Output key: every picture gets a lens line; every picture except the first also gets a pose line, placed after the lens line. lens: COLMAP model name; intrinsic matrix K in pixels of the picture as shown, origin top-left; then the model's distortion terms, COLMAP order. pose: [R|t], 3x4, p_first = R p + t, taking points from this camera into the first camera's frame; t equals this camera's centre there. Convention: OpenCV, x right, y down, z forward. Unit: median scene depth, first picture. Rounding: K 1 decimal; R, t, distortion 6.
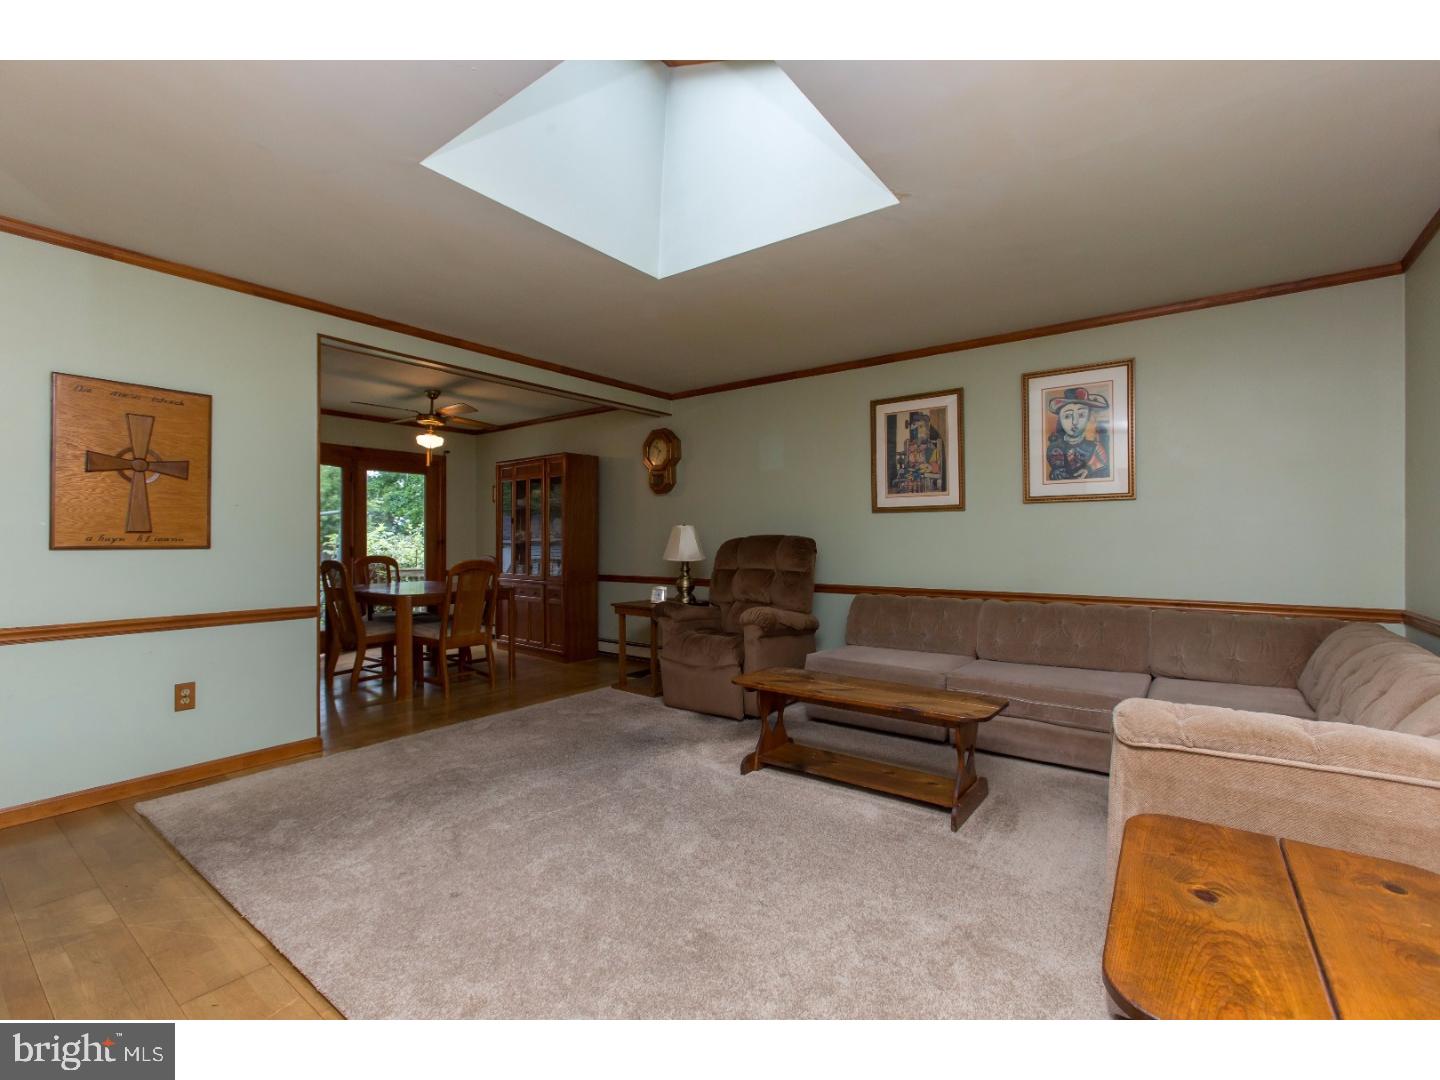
lens RADIAL K [[646.7, 0, 724.9], [0, 646.7, 536.9], [0, 0, 1]] dist [-0.010878, 0.011424]
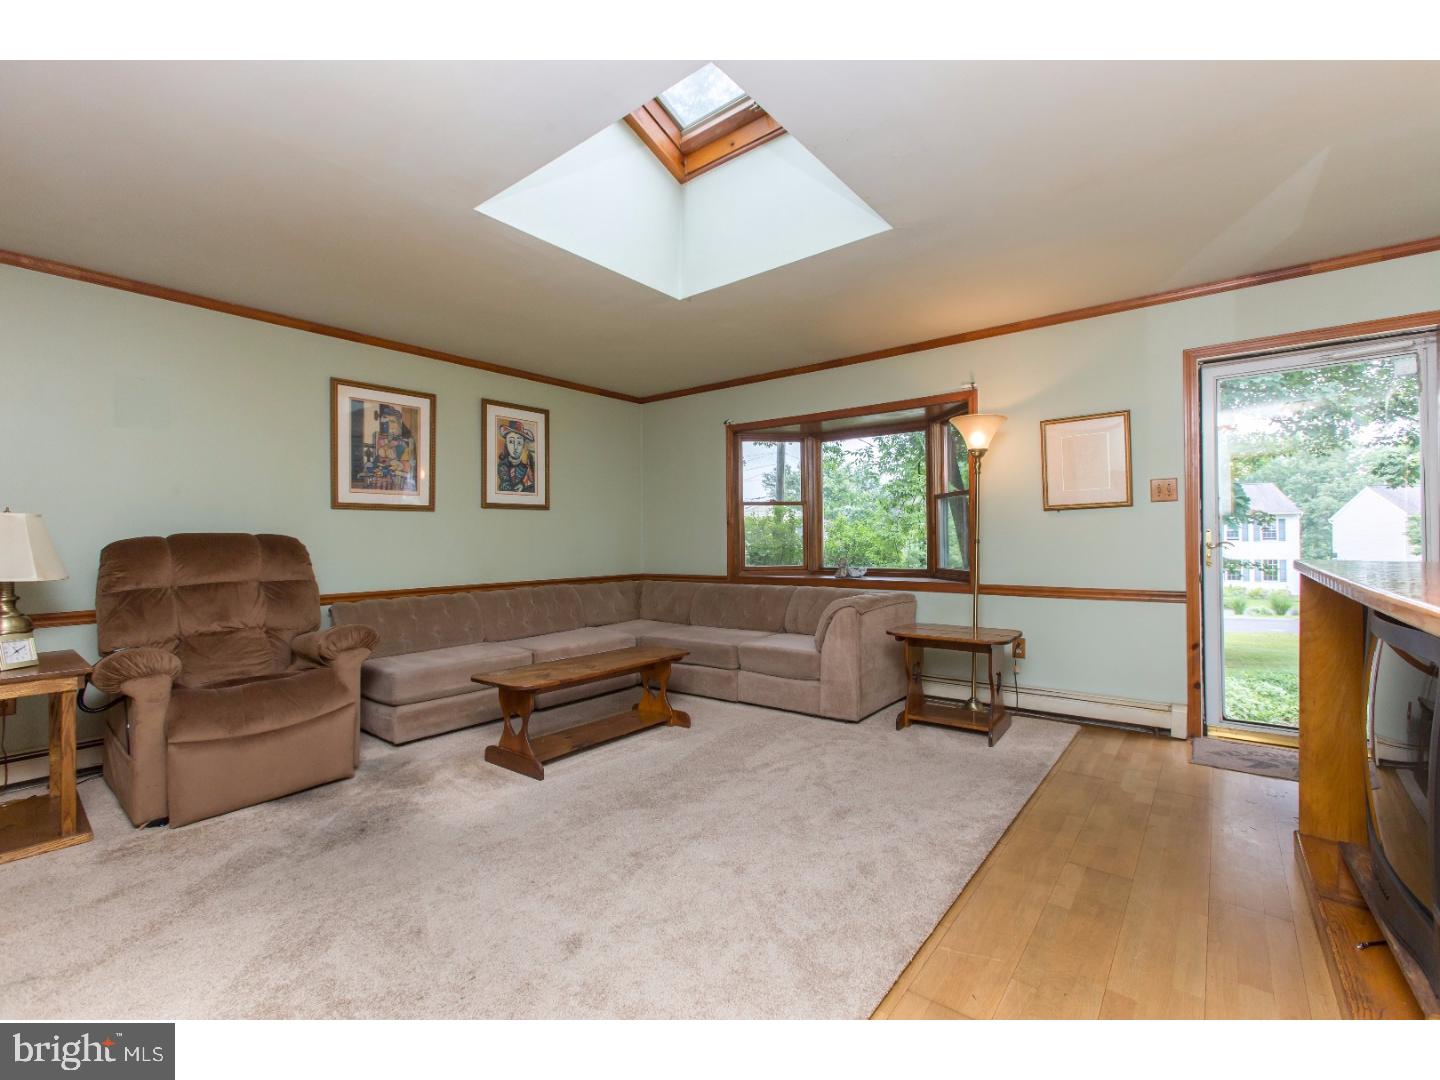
lens RADIAL K [[646.7, 0, 724.9], [0, 646.7, 536.9], [0, 0, 1]] dist [-0.010878, 0.011424]
pose [[0.023431, 0.002194, 0.999723, -0.668364], [0.002507, 0.999994, -0.002253, 0.004308], [-0.999722, 0.002559, 0.023425, 0.500575]]
